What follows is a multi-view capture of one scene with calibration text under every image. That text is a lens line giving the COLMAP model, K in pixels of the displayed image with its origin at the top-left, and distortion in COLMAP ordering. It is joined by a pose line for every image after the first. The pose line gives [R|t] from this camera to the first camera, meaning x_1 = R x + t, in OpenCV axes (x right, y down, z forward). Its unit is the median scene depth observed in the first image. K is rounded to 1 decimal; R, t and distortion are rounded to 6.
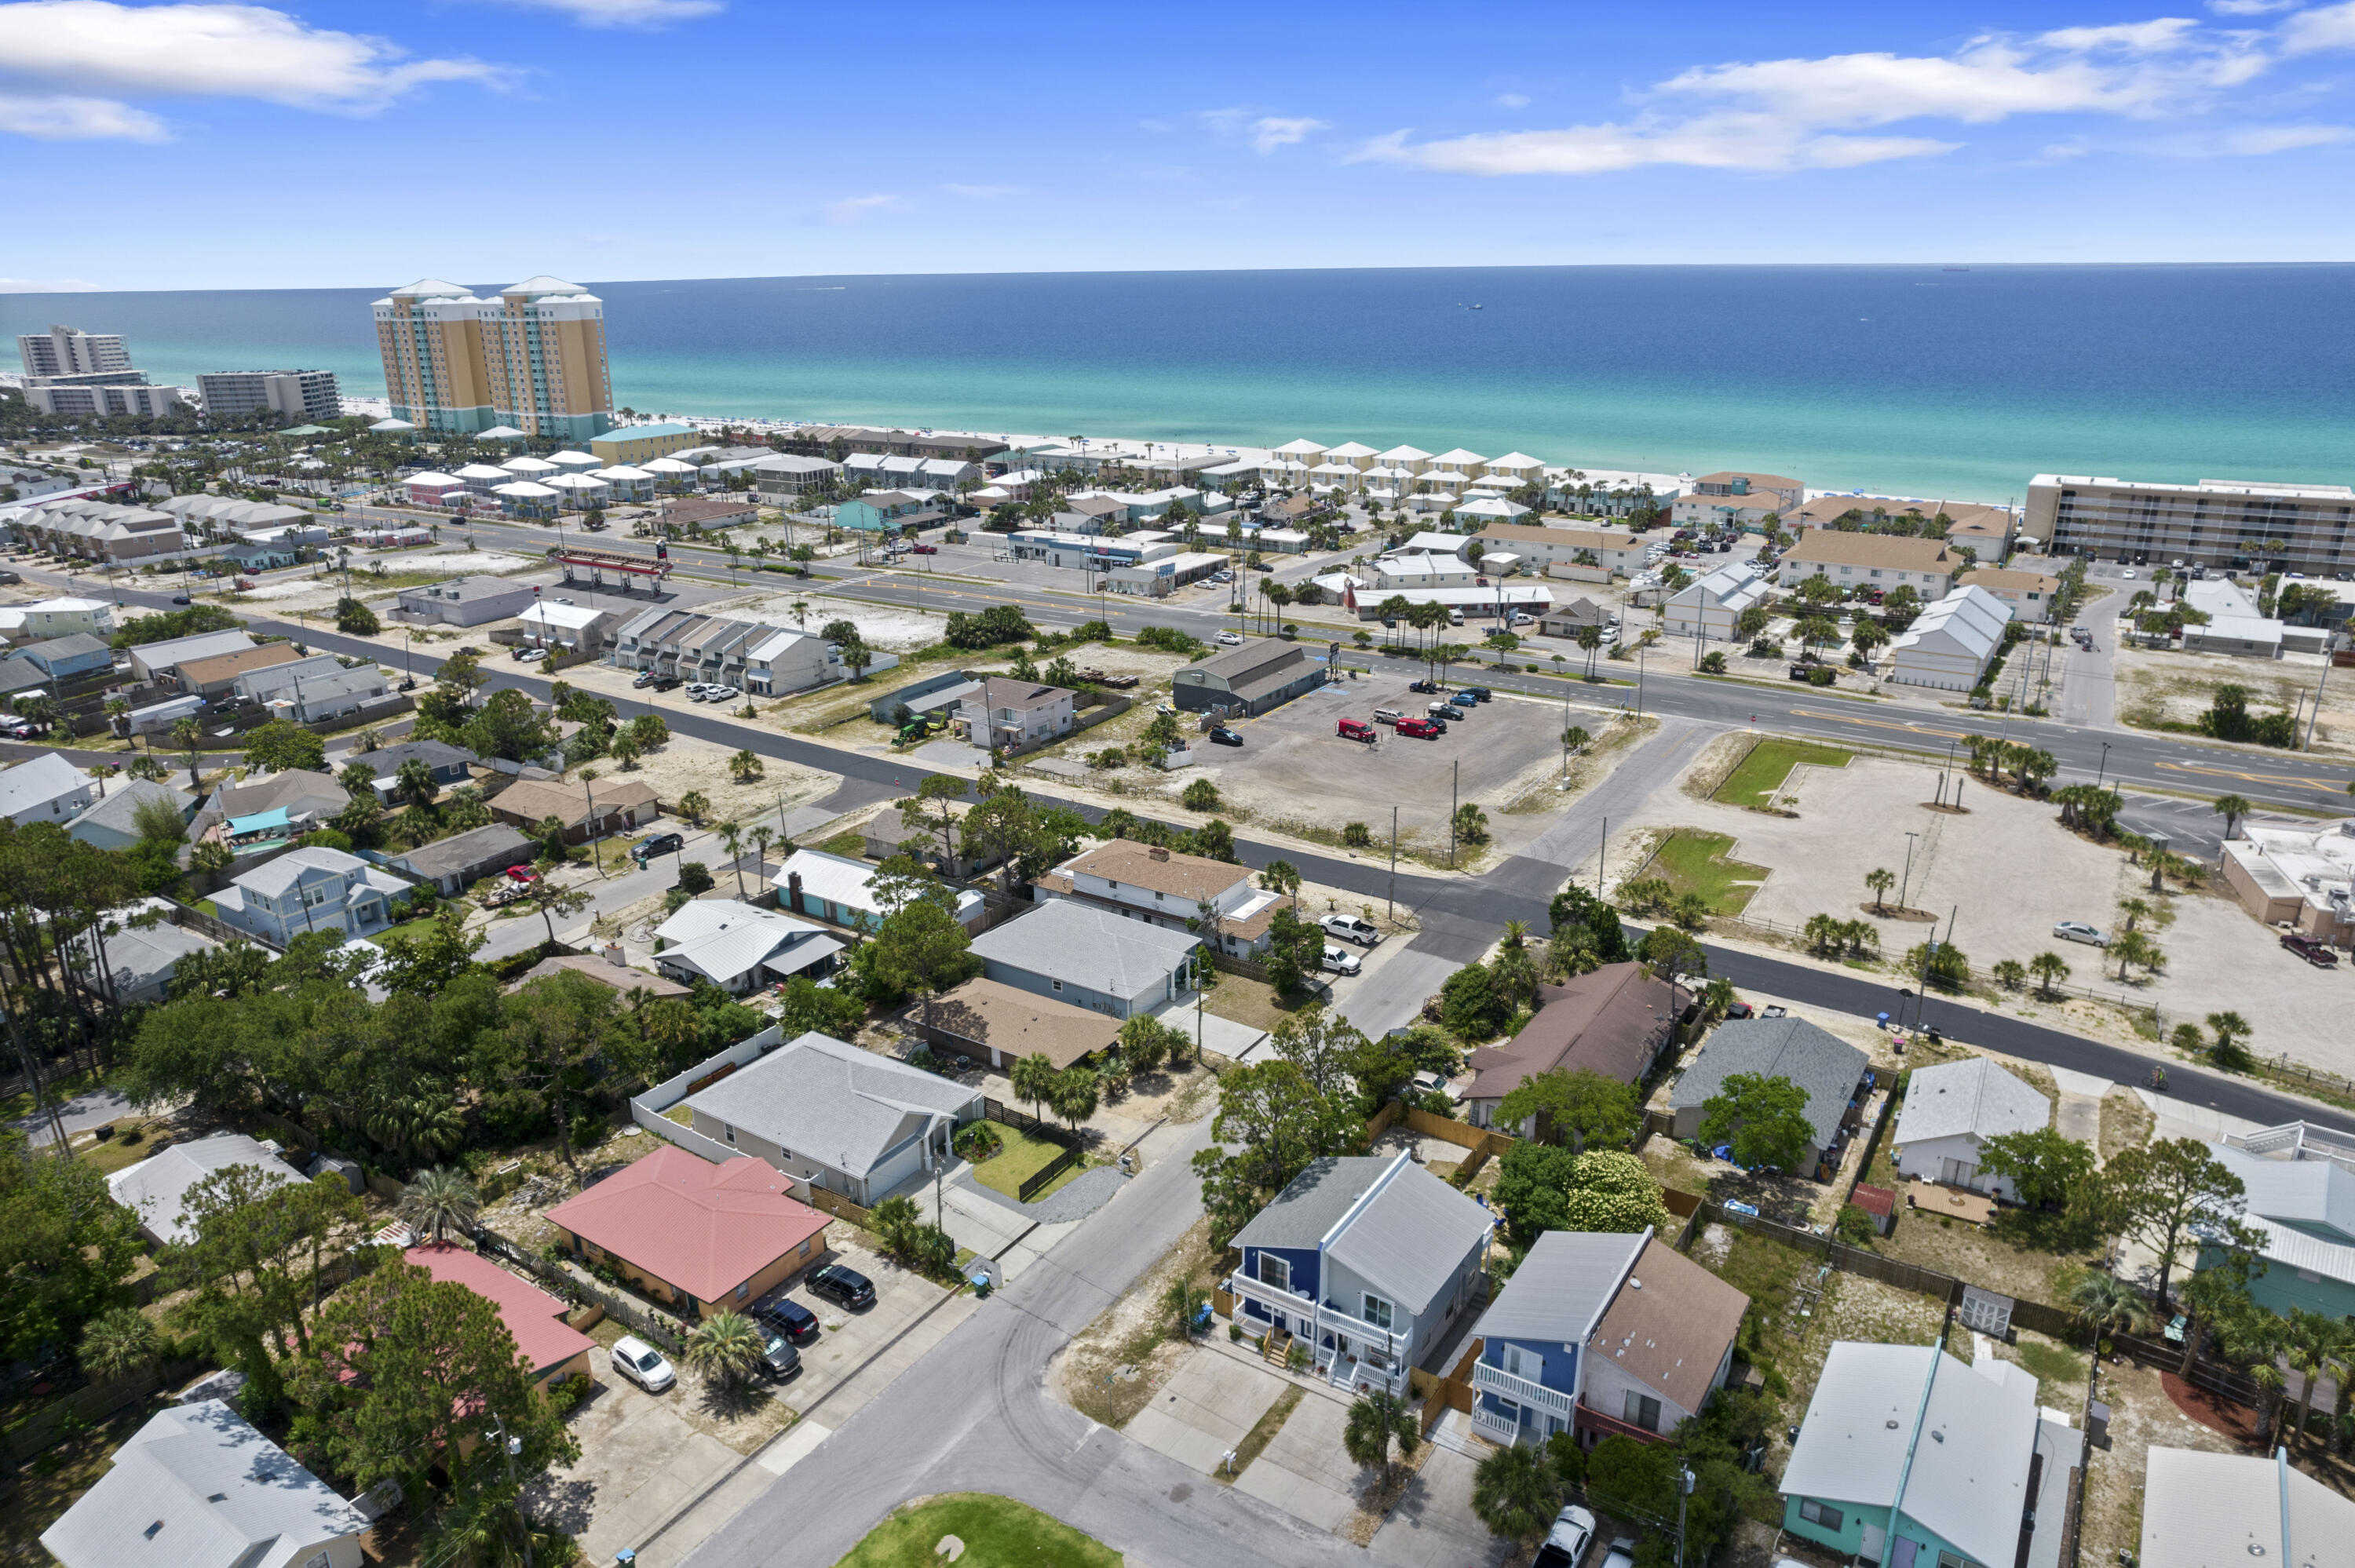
lens RADIAL K [[1552.1, 0, 1177.5], [0, 1552.1, 784.0], [0, 0, 1]] dist [-0.112601, 0.097178]
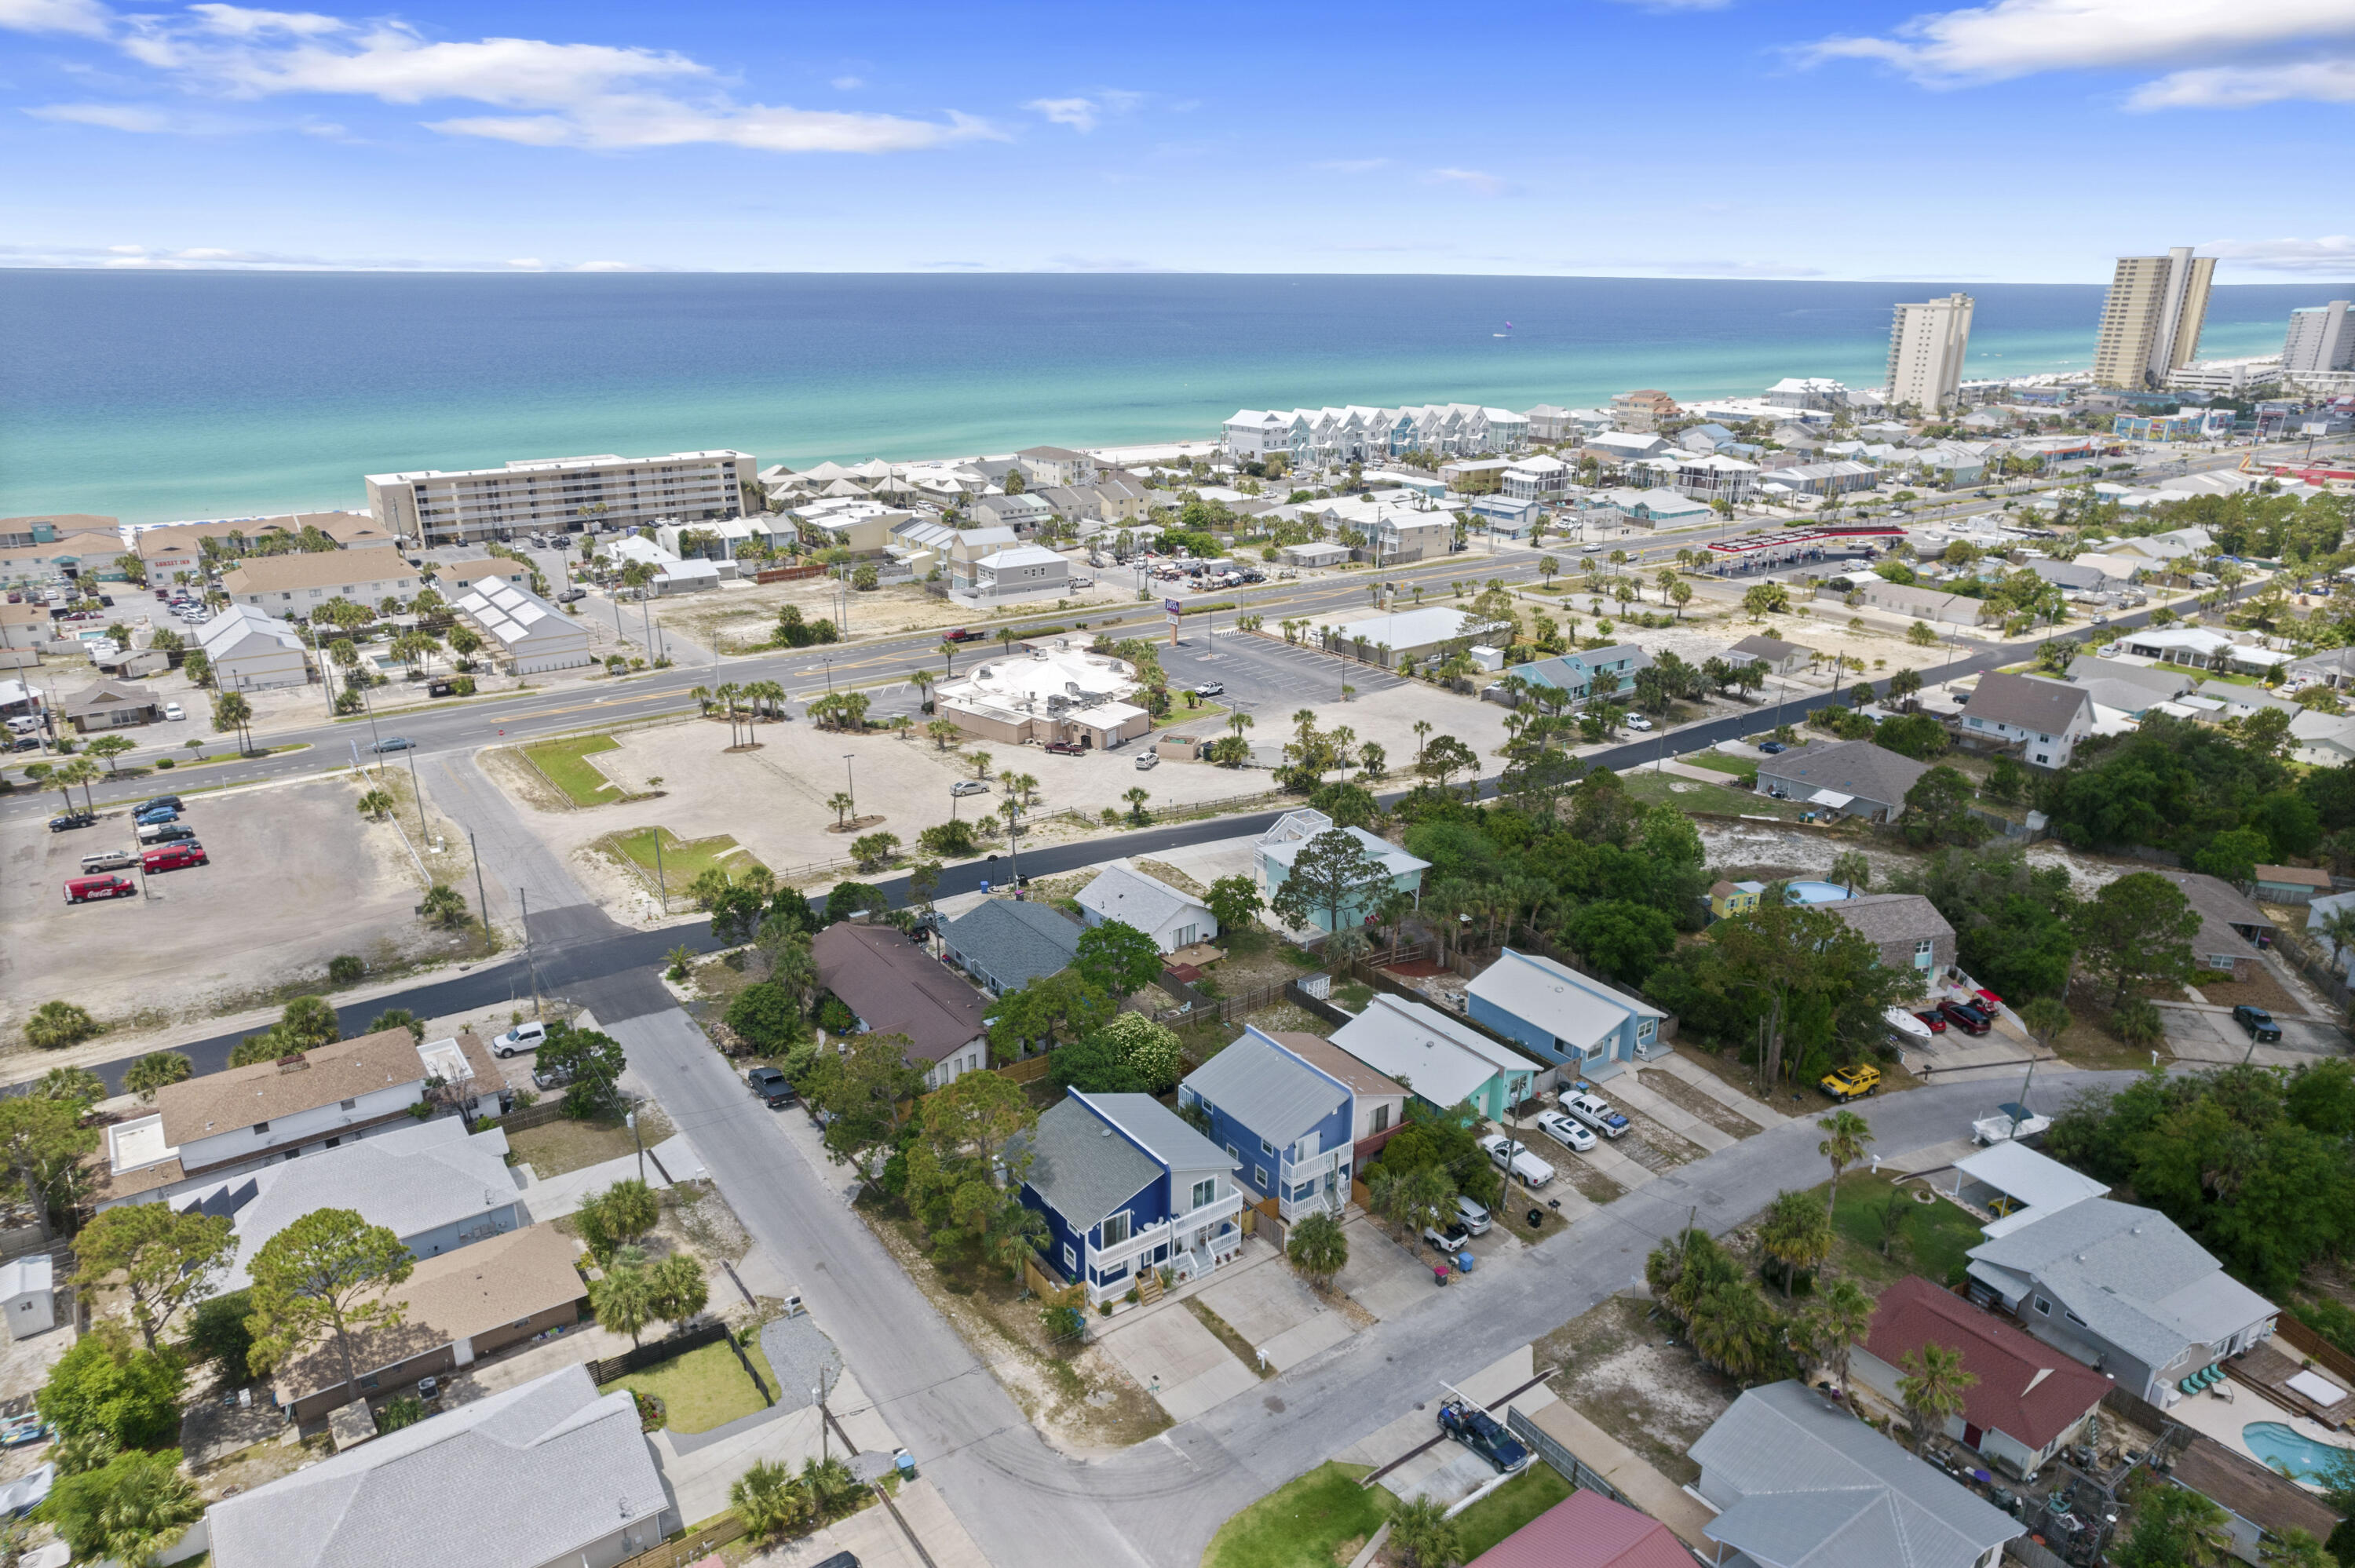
lens RADIAL K [[1490.0, 0, 1180.5], [0, 1490.0, 822.4], [0, 0, 1]] dist [-0.085030, 0.083030]
pose [[0.341958, -0.312392, 0.886271, -0.332617], [0.287254, 0.932732, 0.217934, -0.068891], [-0.894735, 0.180060, 0.408691, 0.224077]]
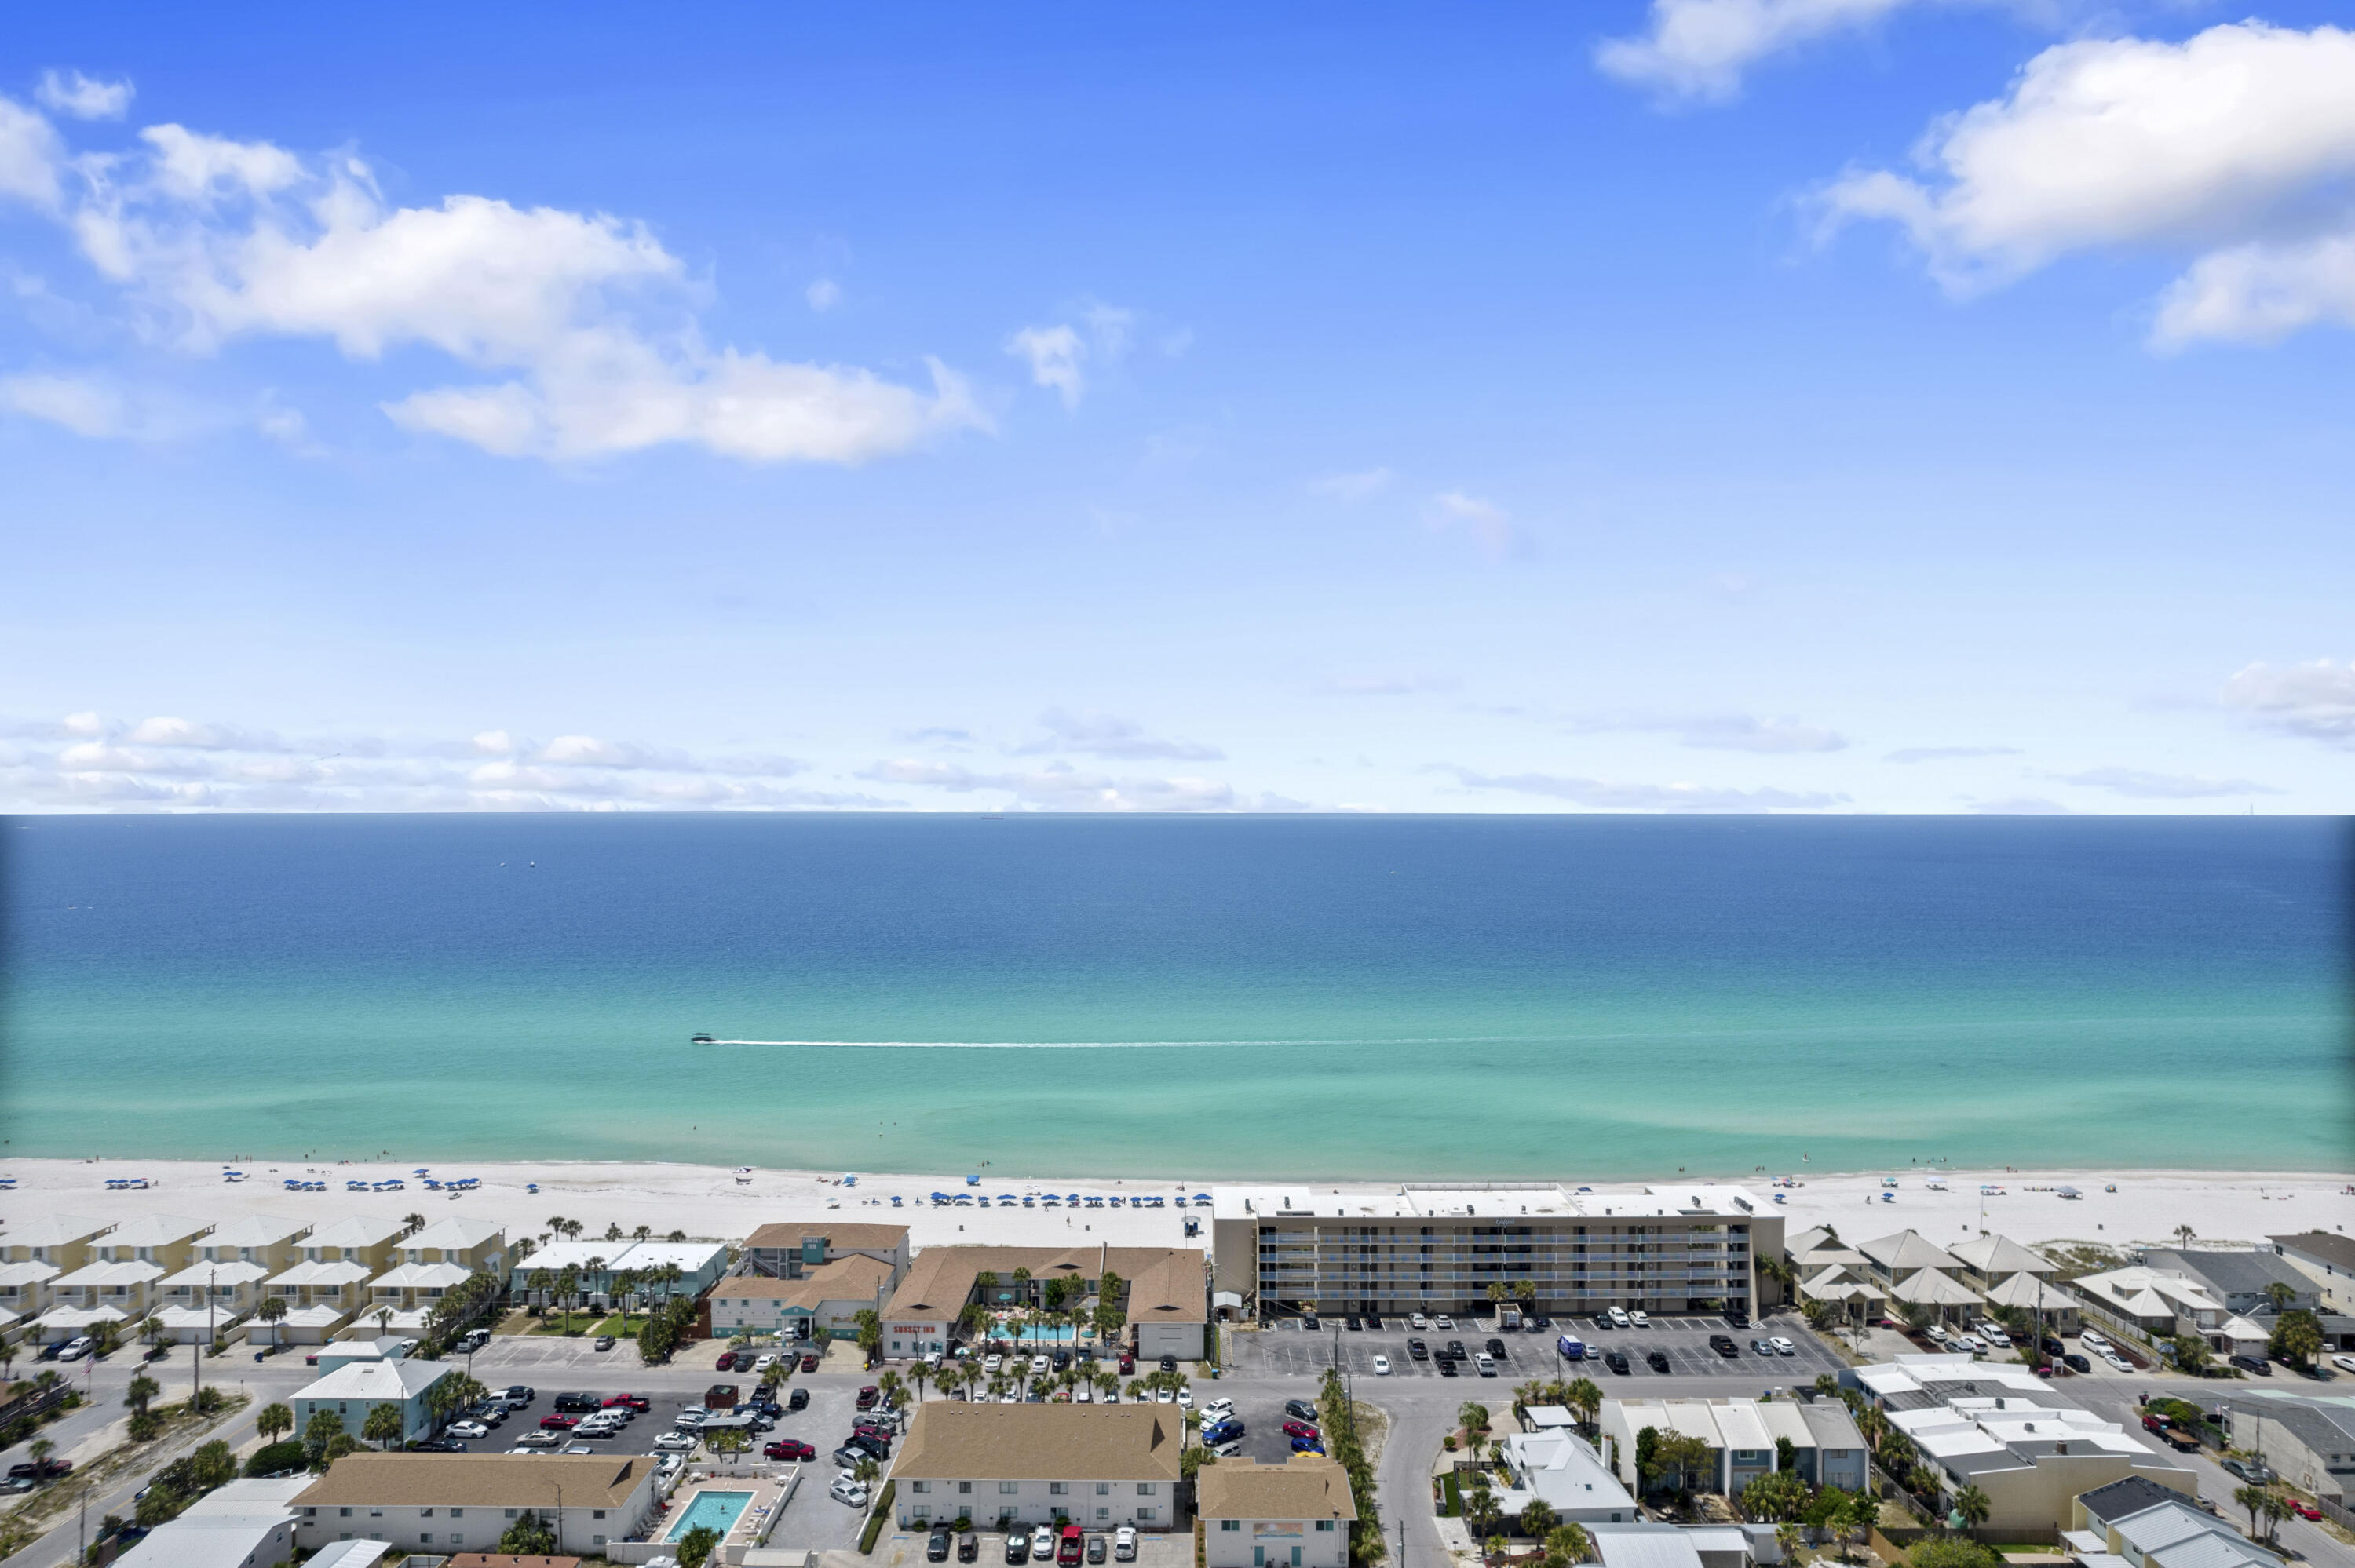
lens RADIAL K [[1490.0, 0, 1180.5], [0, 1490.0, 822.4], [0, 0, 1]] dist [-0.085030, 0.083030]
pose [[0.834561, 0.013412, 0.550752, 0.263075], [0.161494, 0.949831, -0.267844, -0.307962], [-0.526714, 0.312476, 0.790526, 0.638258]]
